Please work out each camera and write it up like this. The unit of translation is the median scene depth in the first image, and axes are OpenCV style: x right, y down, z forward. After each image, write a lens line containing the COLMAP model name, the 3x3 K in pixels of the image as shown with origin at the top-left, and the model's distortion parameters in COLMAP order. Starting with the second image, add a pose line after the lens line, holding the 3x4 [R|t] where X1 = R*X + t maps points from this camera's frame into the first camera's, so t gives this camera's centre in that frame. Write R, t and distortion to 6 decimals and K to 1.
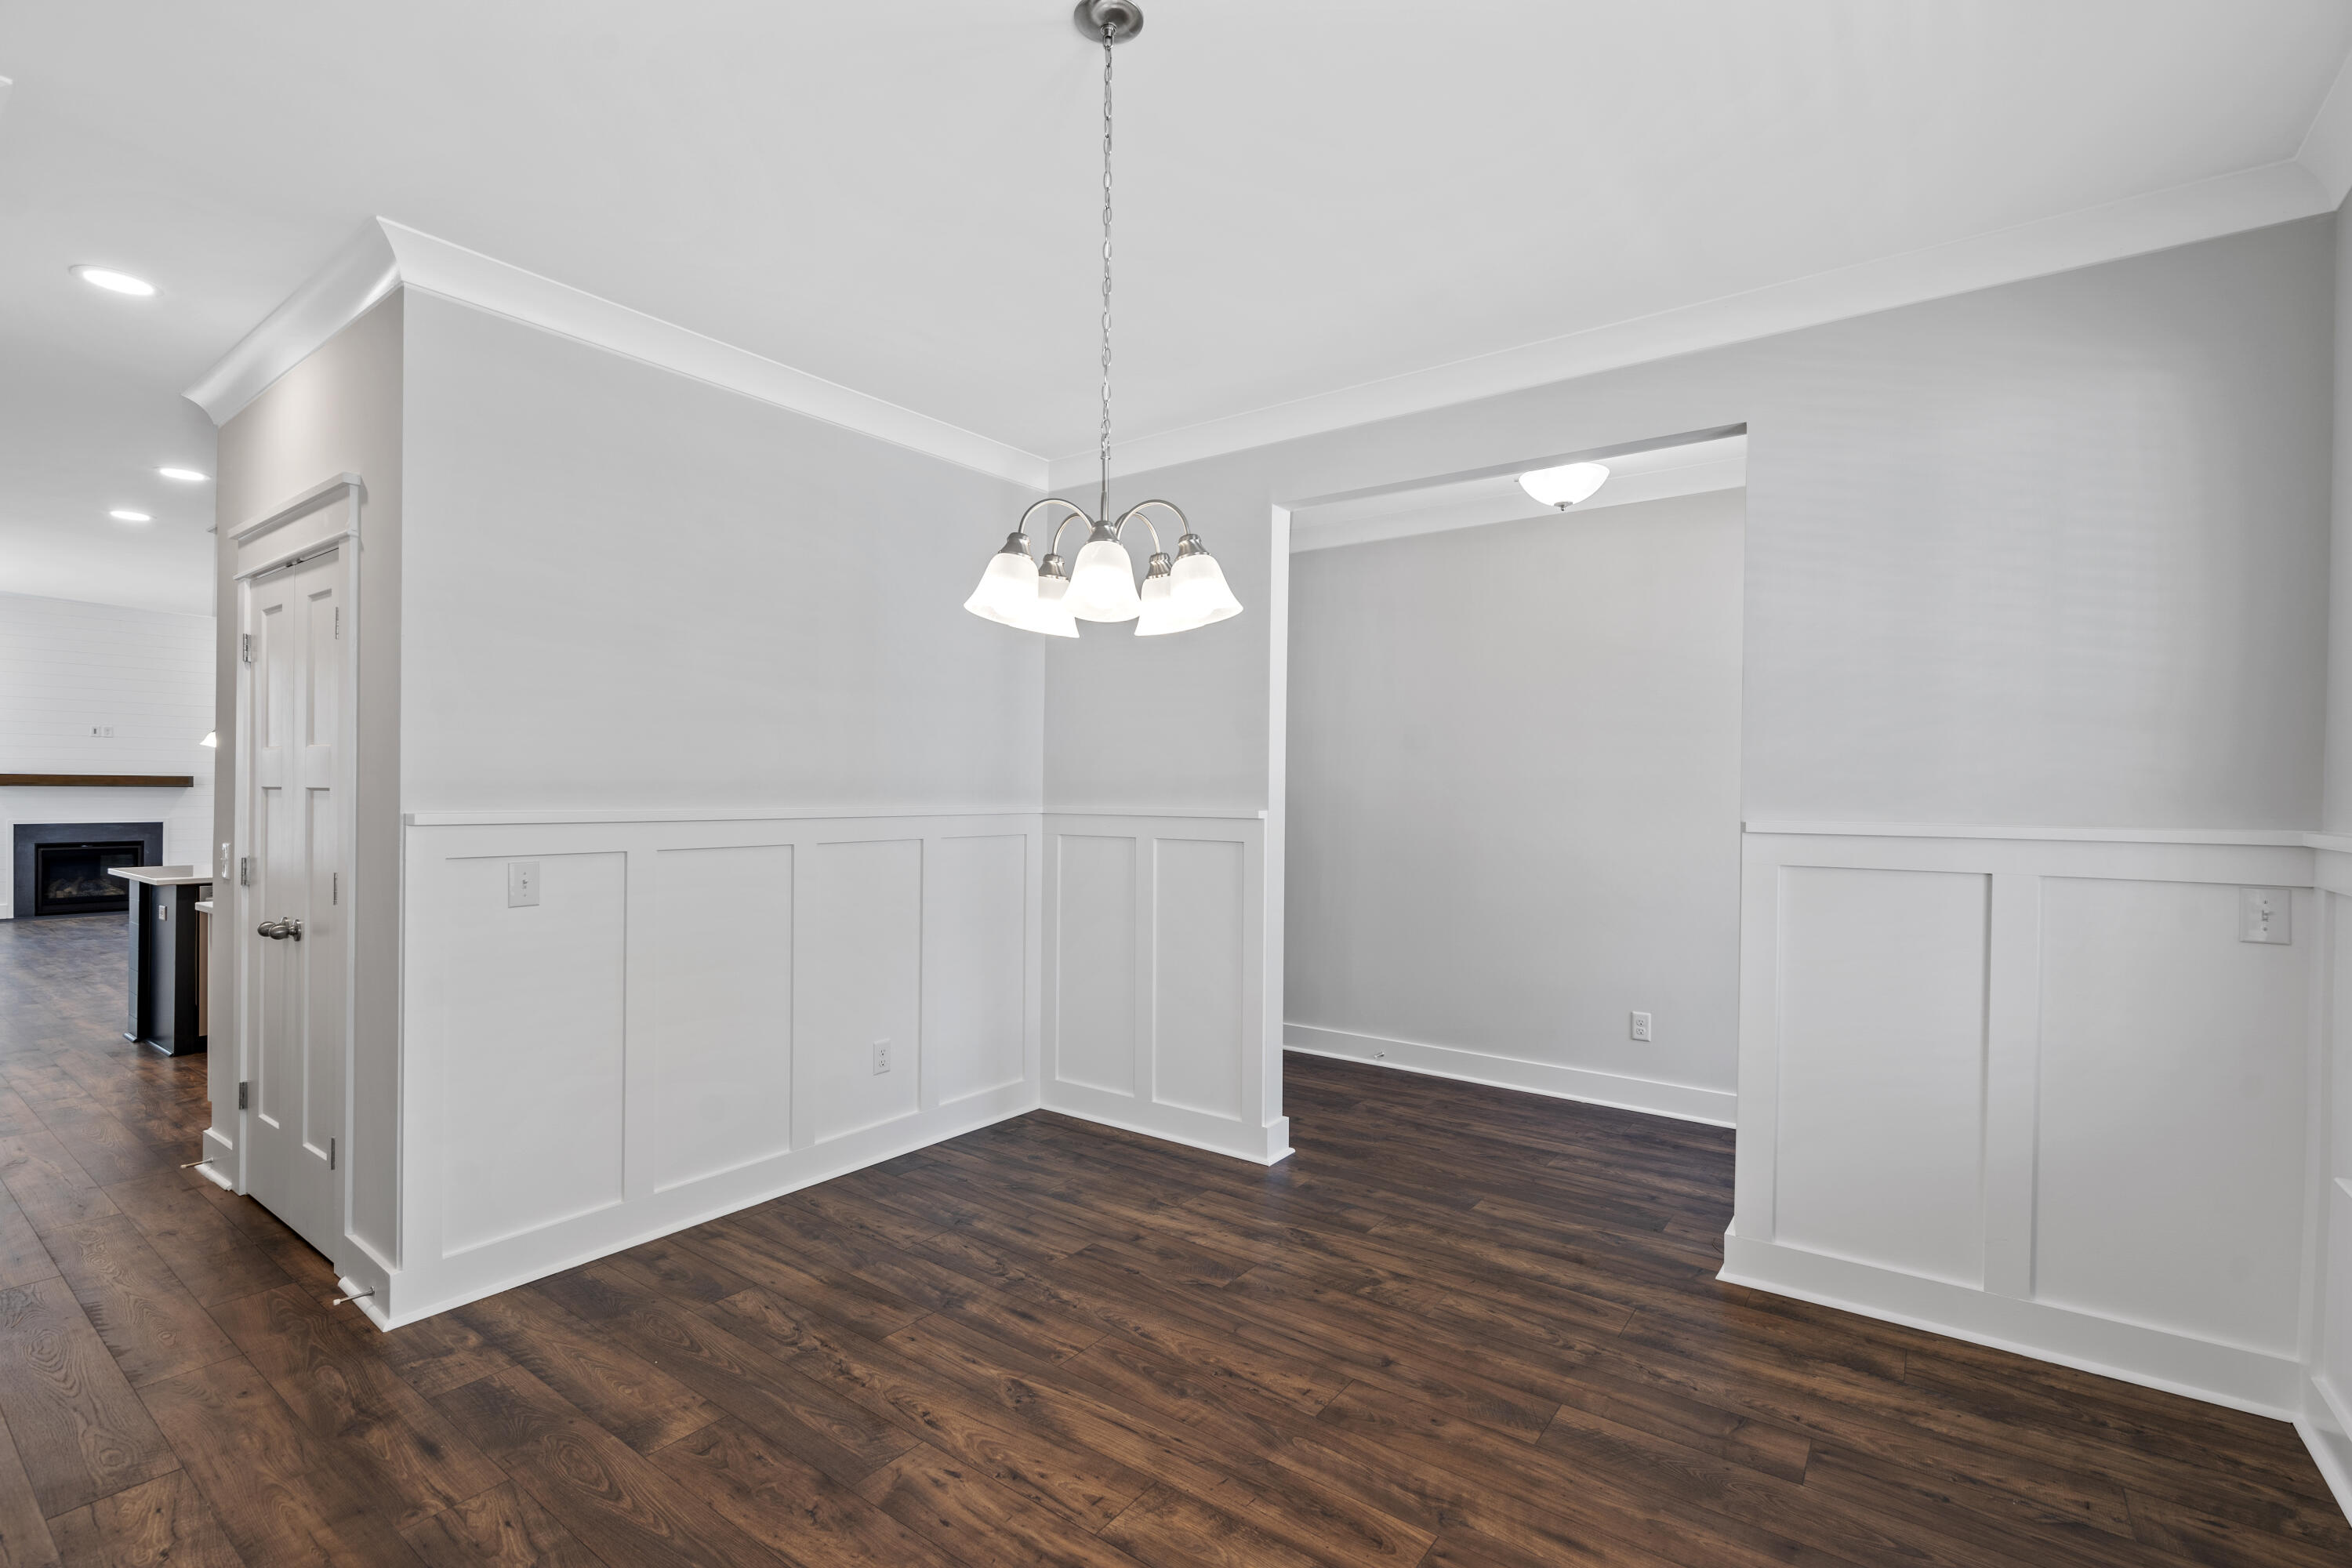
lens RADIAL K [[1066.5, 0, 1150.1], [0, 1066.5, 787.7], [0, 0, 1]] dist [-0.002794, -0.000105]
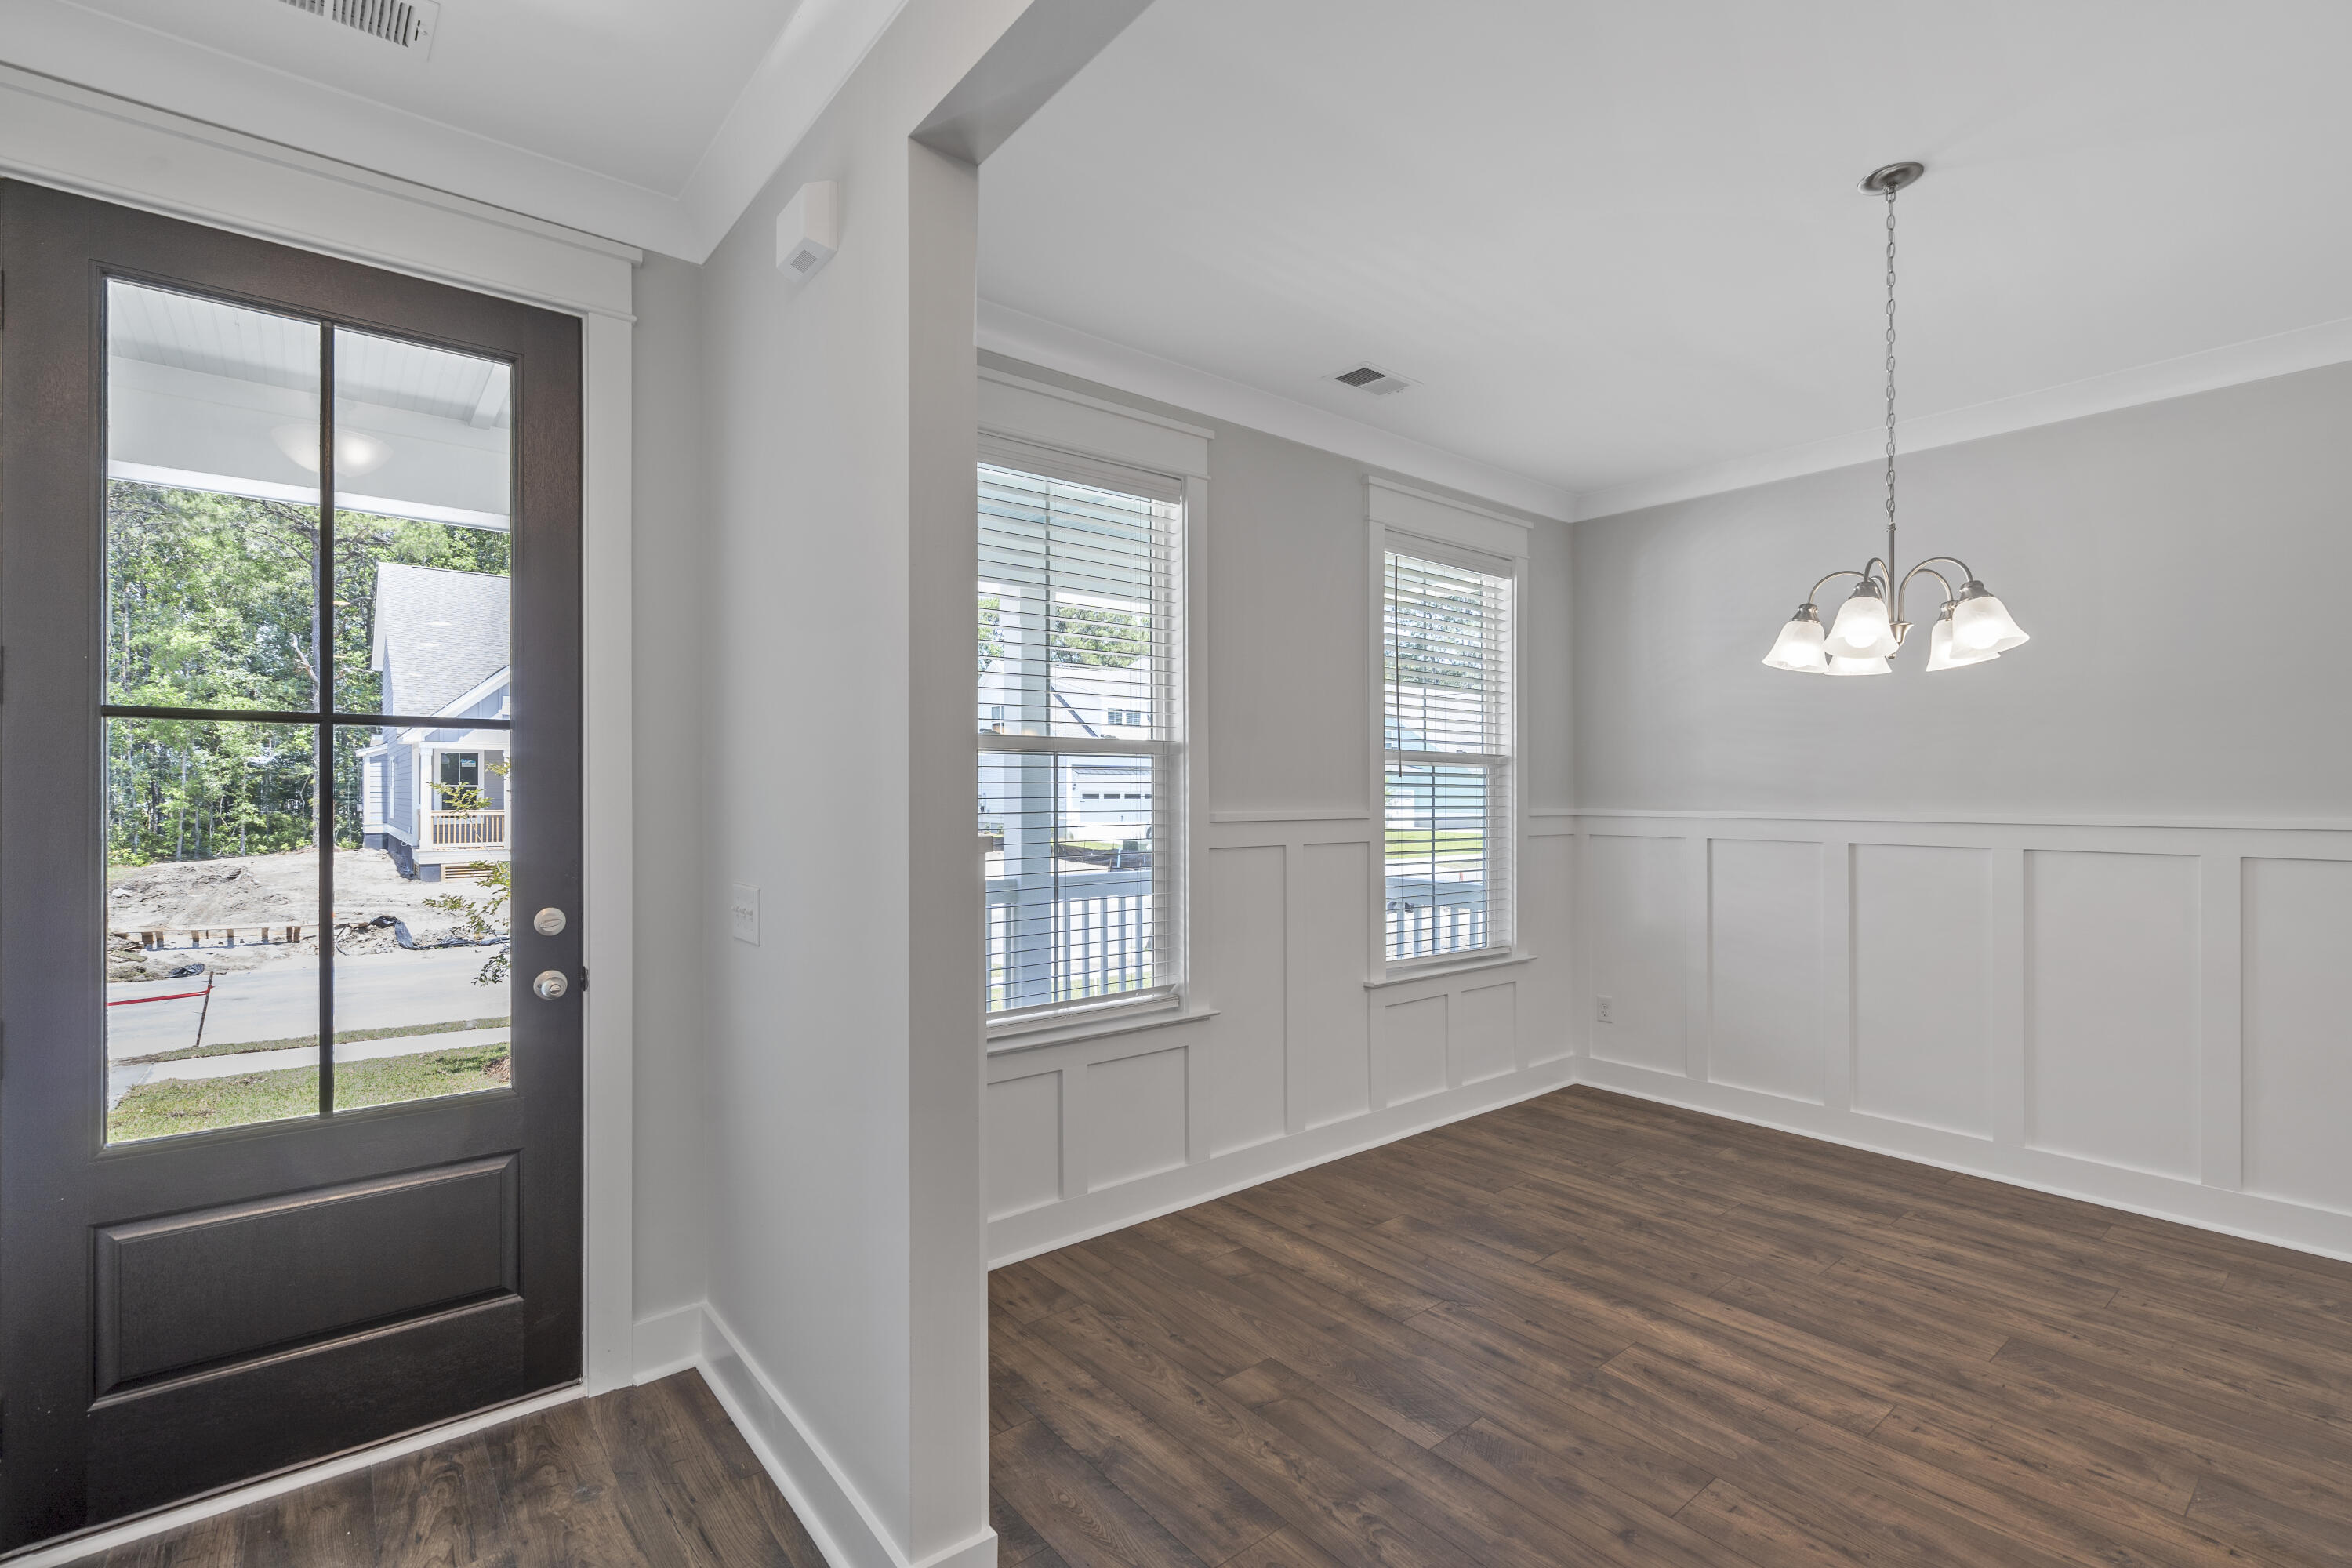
lens RADIAL K [[1066.5, 0, 1150.1], [0, 1066.5, 787.7], [0, 0, 1]] dist [-0.002794, -0.000105]
pose [[-0.969177, -0.008715, 0.246211, 0.425195], [-0.010889, 0.999913, -0.007468, 0.008995], [-0.246124, -0.009919, -0.969188, 2.103251]]
